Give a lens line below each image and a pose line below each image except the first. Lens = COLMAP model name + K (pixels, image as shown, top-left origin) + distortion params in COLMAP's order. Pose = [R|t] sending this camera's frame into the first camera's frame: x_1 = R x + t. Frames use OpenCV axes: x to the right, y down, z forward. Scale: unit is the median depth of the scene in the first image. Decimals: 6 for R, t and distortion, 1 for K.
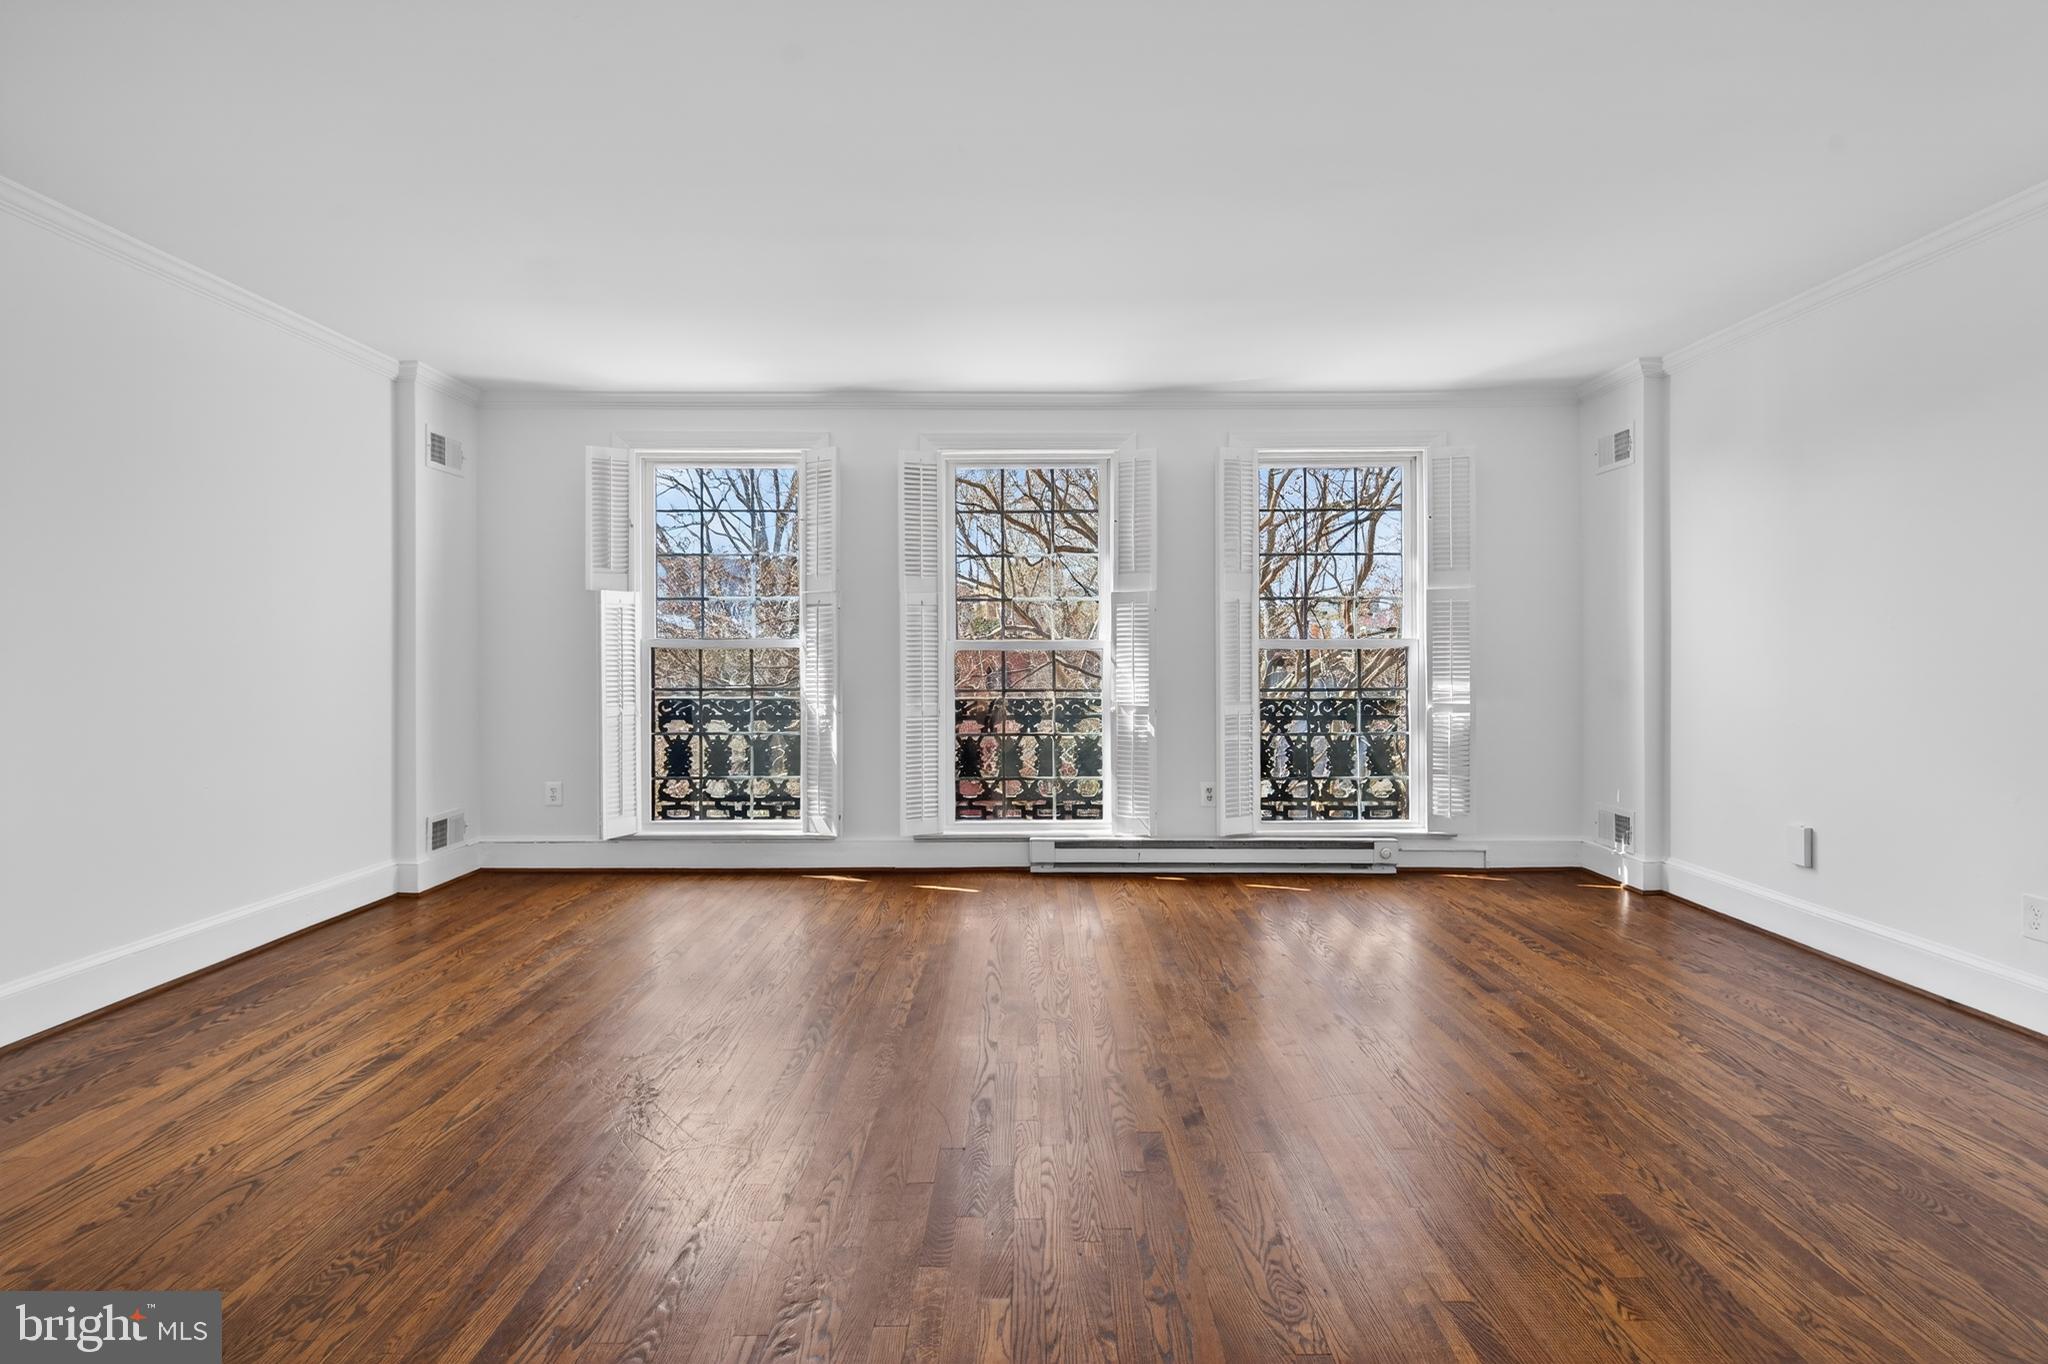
lens RADIAL K [[810.2, 0, 1018.5], [0, 810.2, 656.6], [0, 0, 1]] dist [-0.011361, -0.000167]
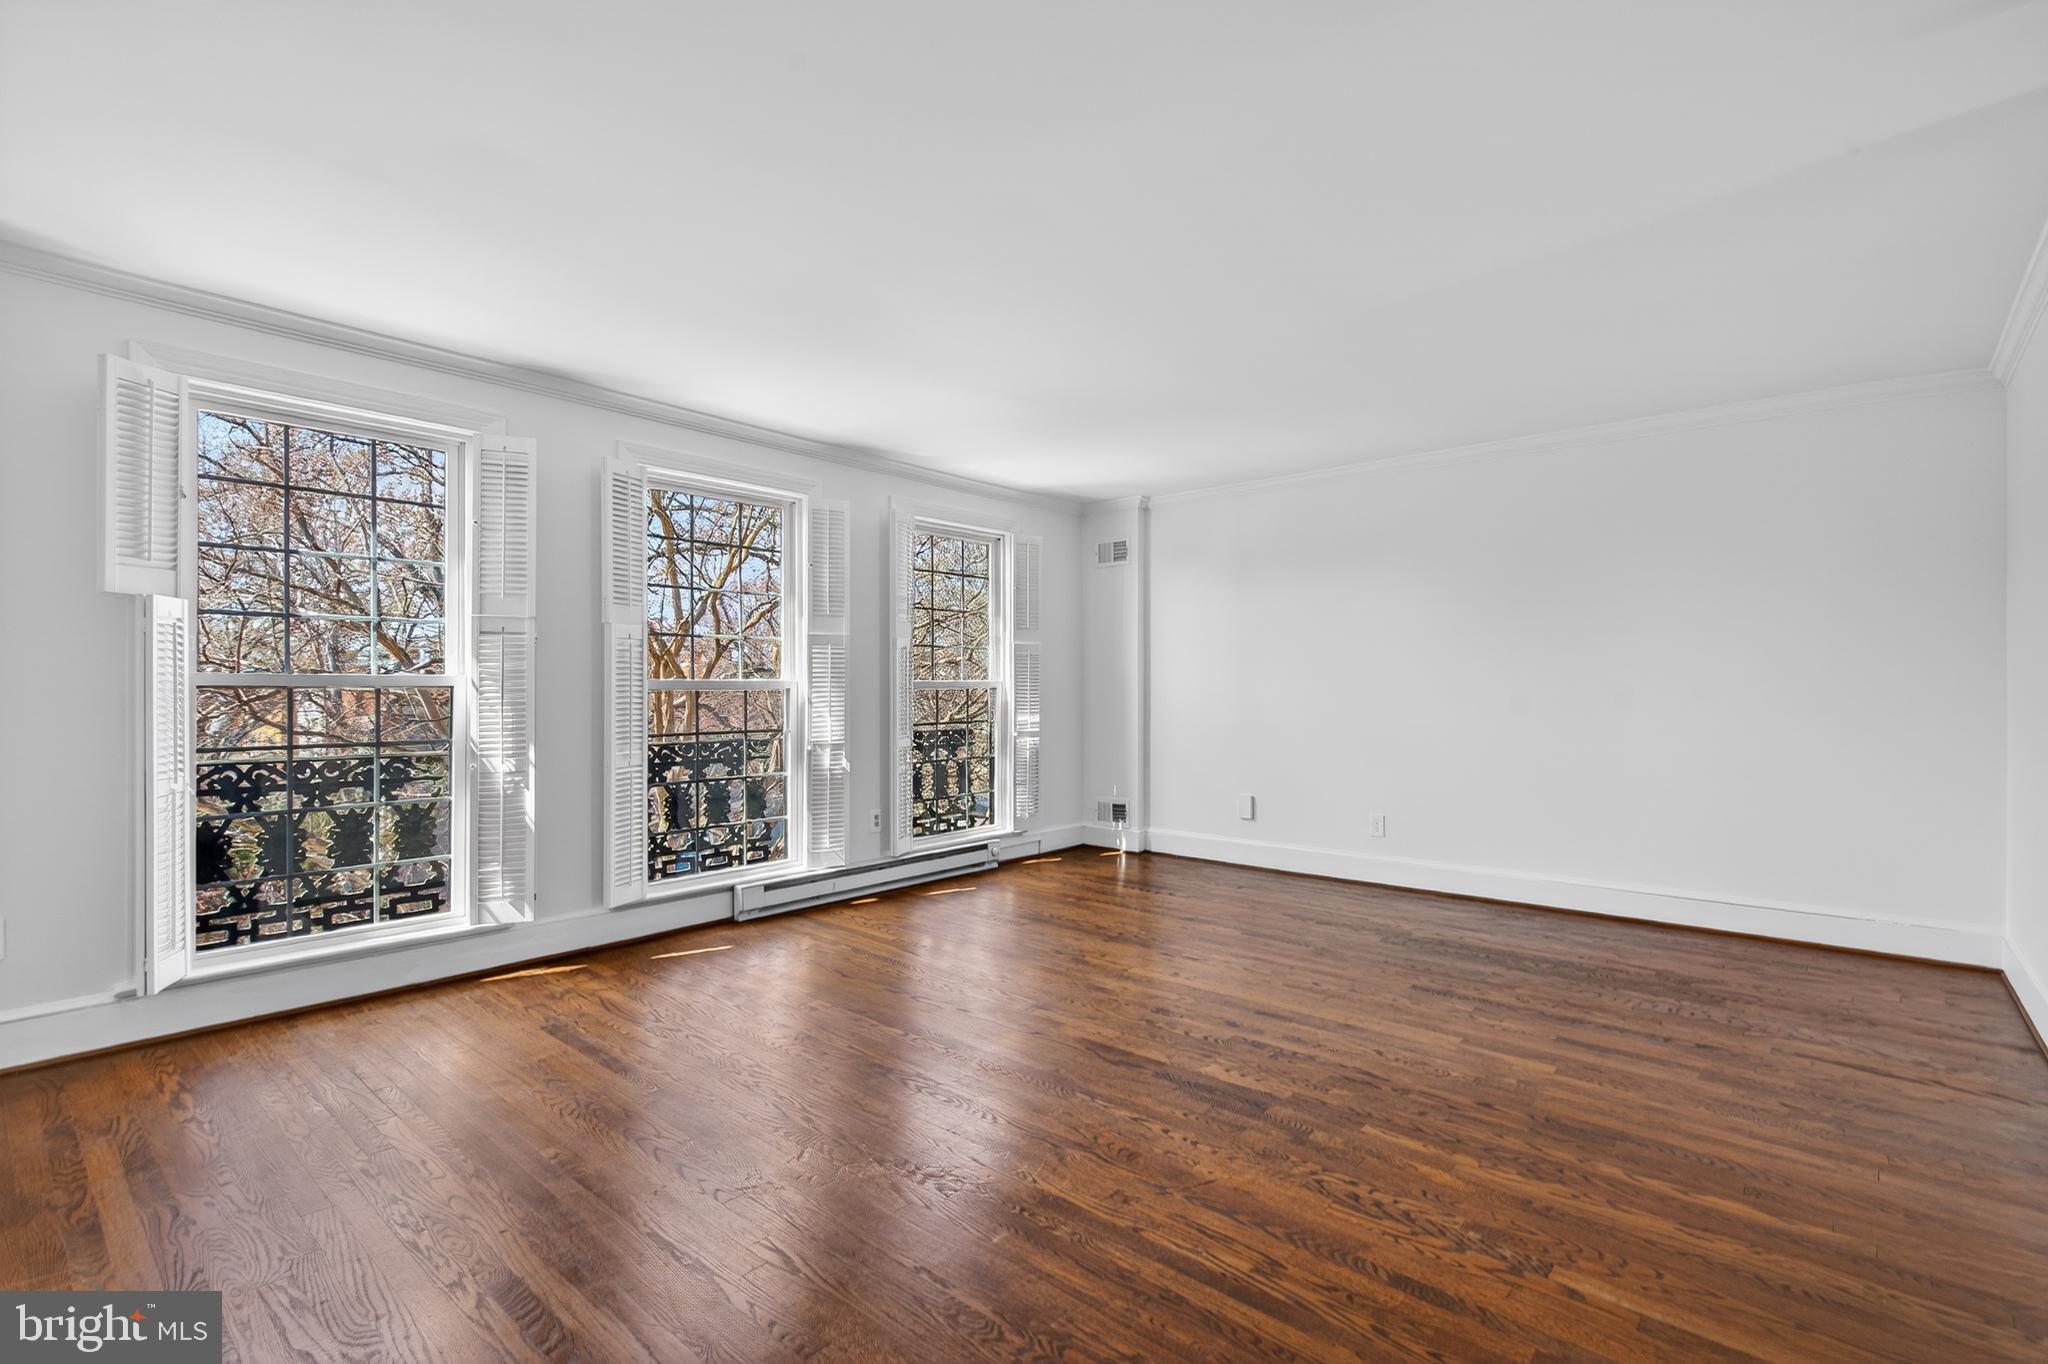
lens RADIAL K [[920.4, 0, 1032.9], [0, 920.4, 693.7], [0, 0, 1]] dist [0.001018, -0.000330]
pose [[0.663083, -0.001171, 0.748545, -0.572270], [0.005415, 0.999980, -0.003232, 0.002255], [-0.748526, 0.006196, 0.663076, 0.008737]]
